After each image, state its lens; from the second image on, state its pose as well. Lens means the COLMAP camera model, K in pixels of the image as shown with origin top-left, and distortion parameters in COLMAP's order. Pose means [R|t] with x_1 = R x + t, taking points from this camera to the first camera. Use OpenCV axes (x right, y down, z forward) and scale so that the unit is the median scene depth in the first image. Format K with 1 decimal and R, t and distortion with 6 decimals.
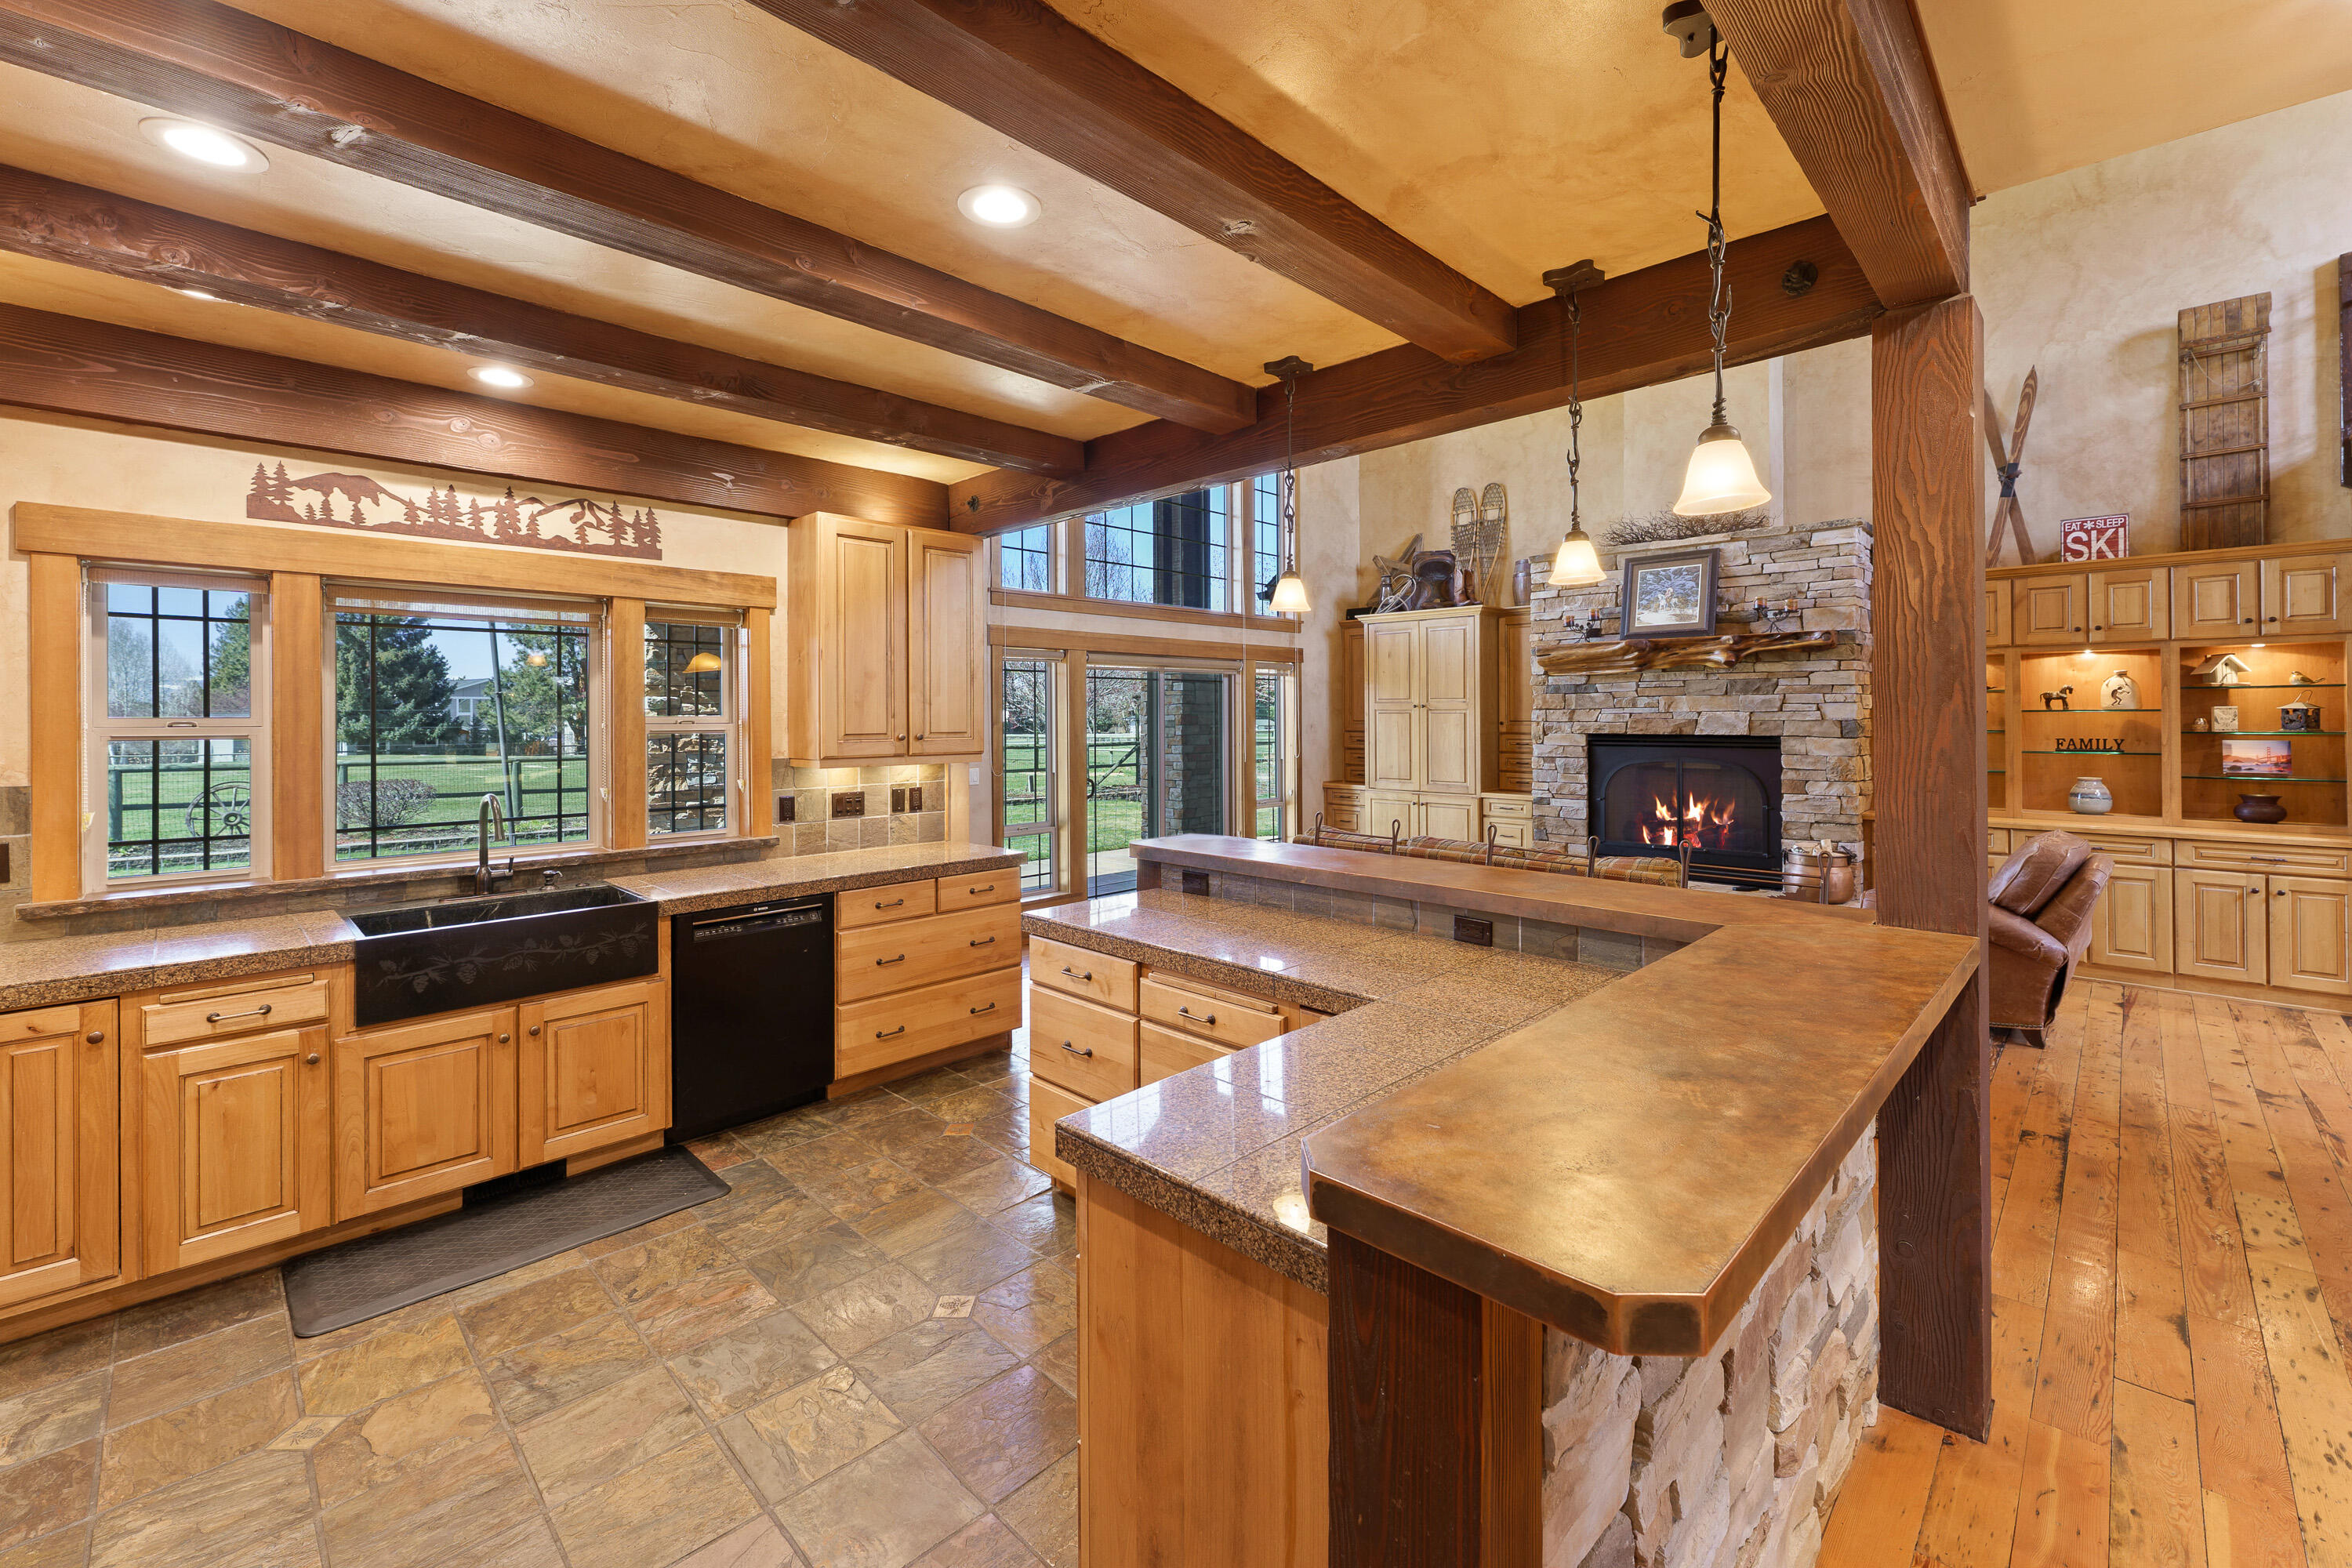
lens RADIAL K [[960.3, 0, 1189.6], [0, 960.3, 720.2], [0, 0, 1]] dist [0.001628, 0.000000]
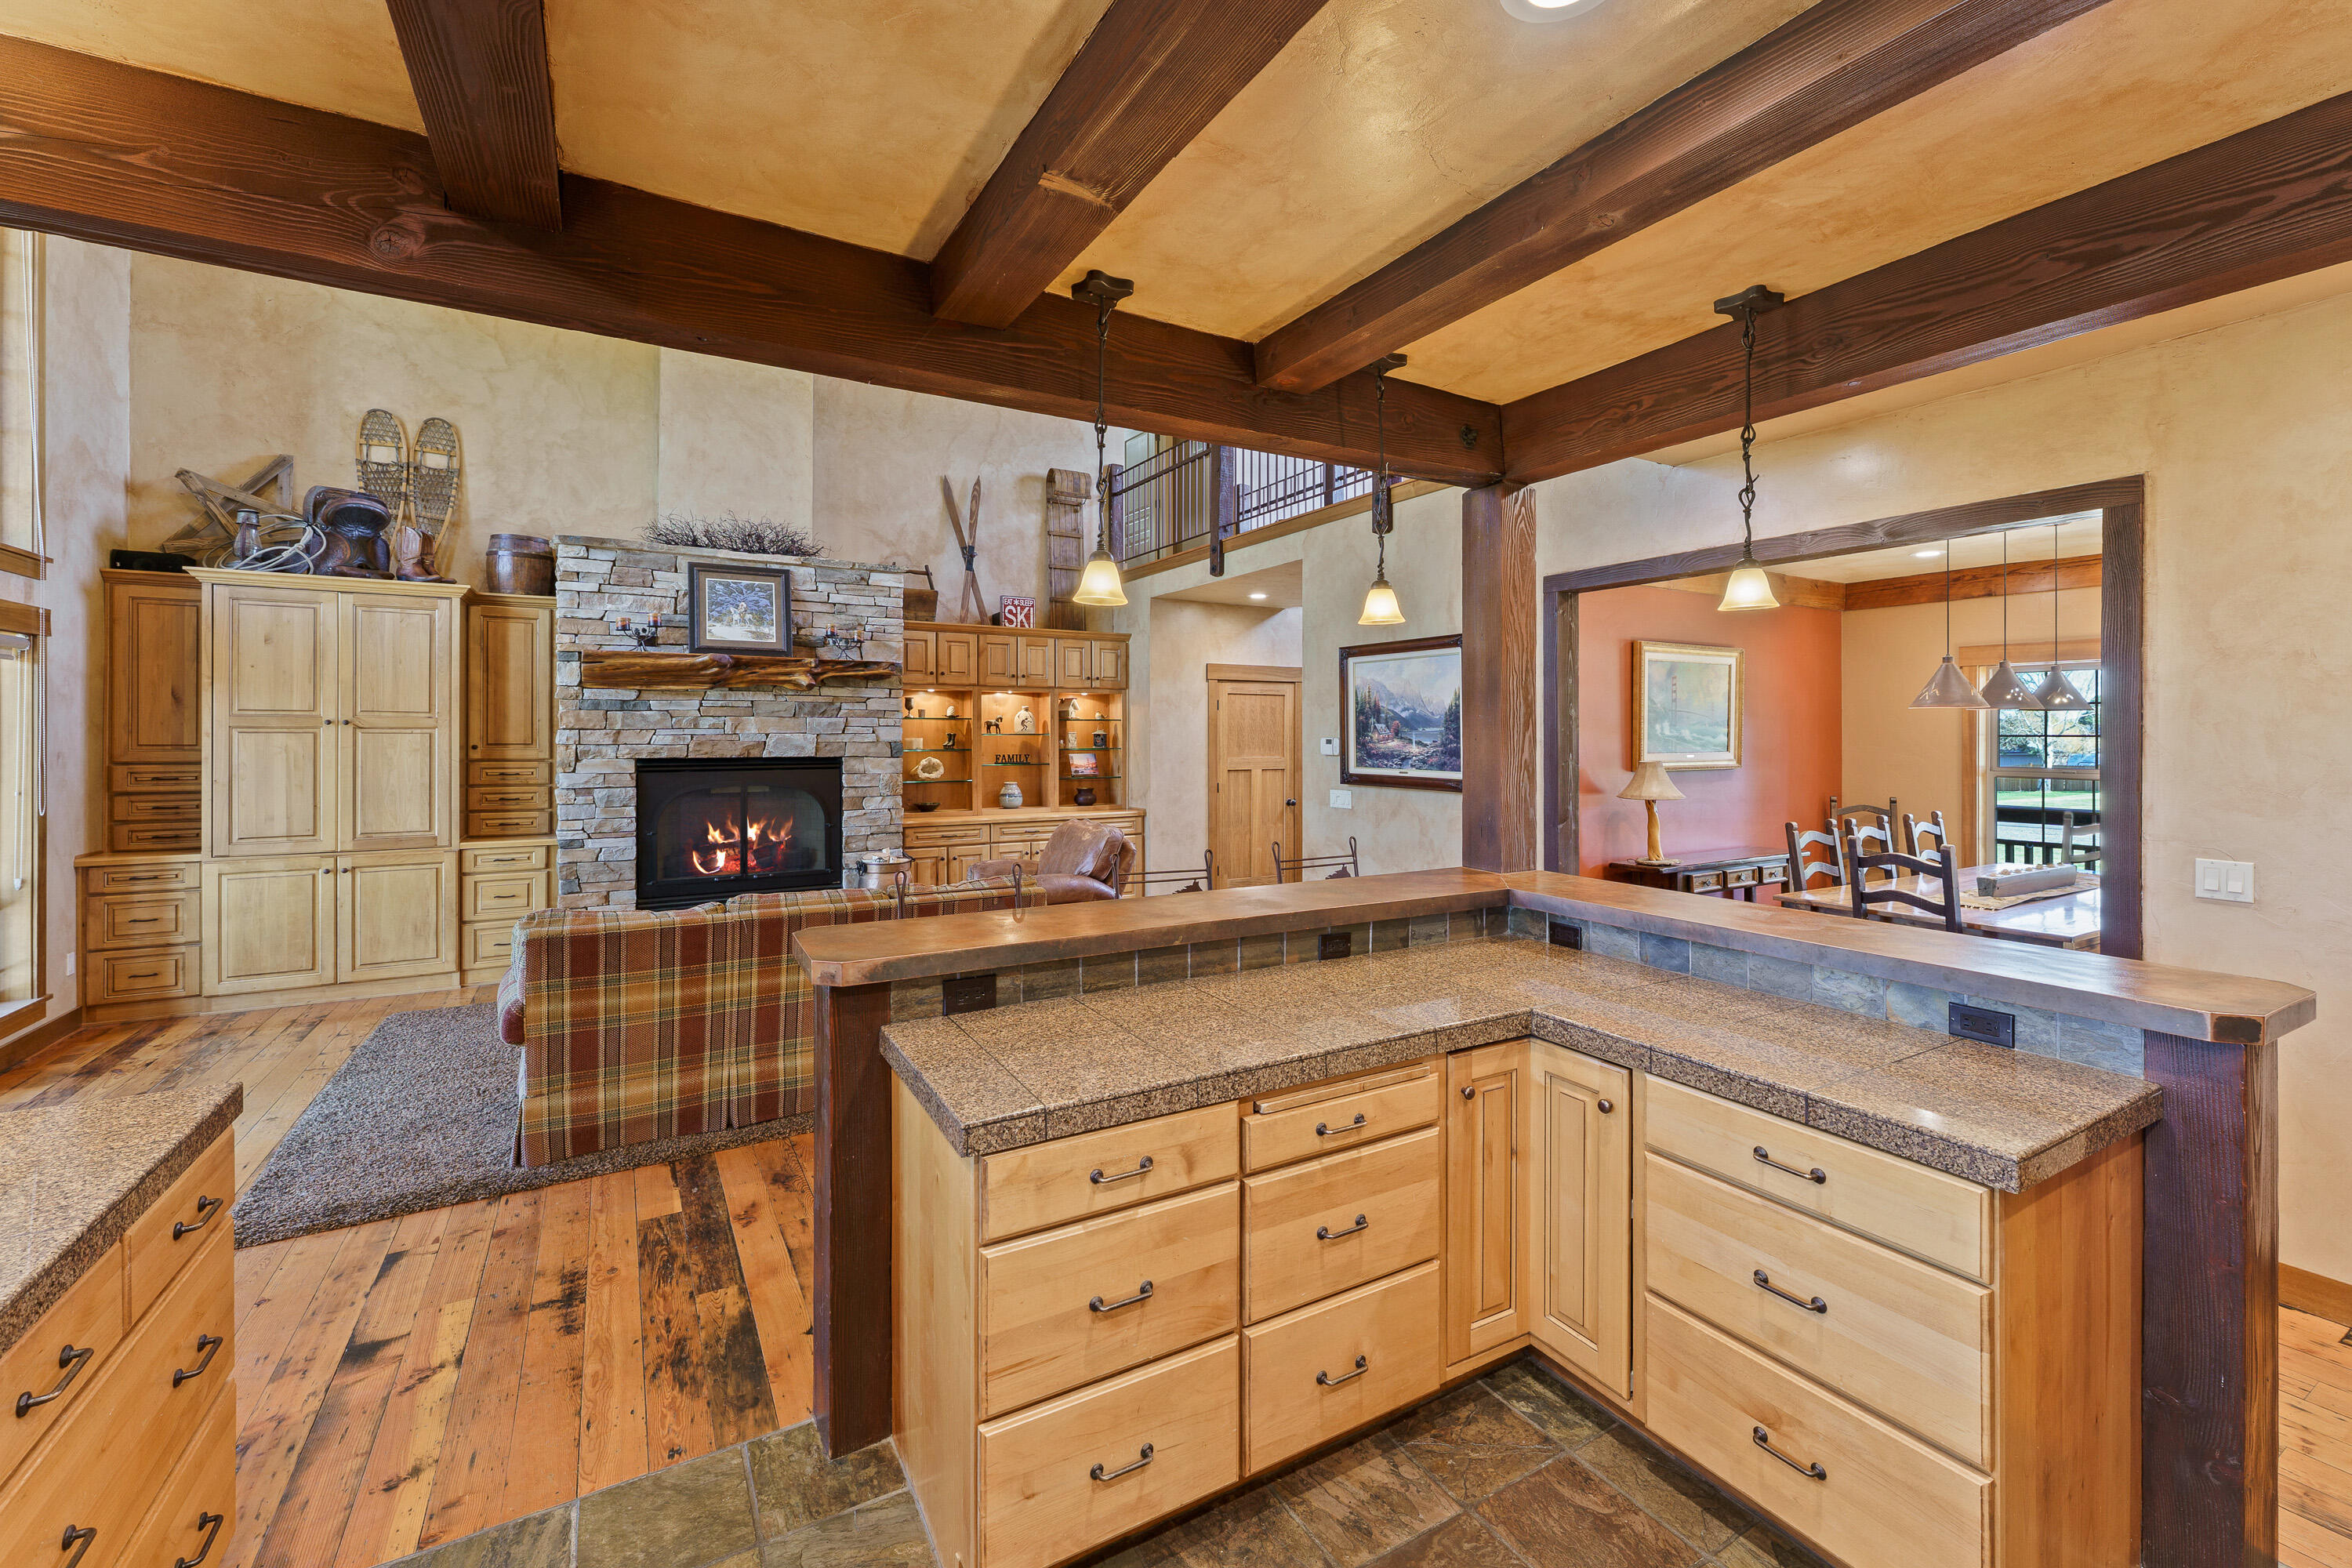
lens RADIAL K [[960.3, 0, 1154.9], [0, 960.3, 731.4], [0, 0, 1]] dist [0.001628, 0.000000]
pose [[0.281107, 0.007547, 0.959647, -0.296167], [0.002623, 0.999959, -0.008633, -0.001583], [-0.959673, 0.004944, 0.281076, 0.350152]]
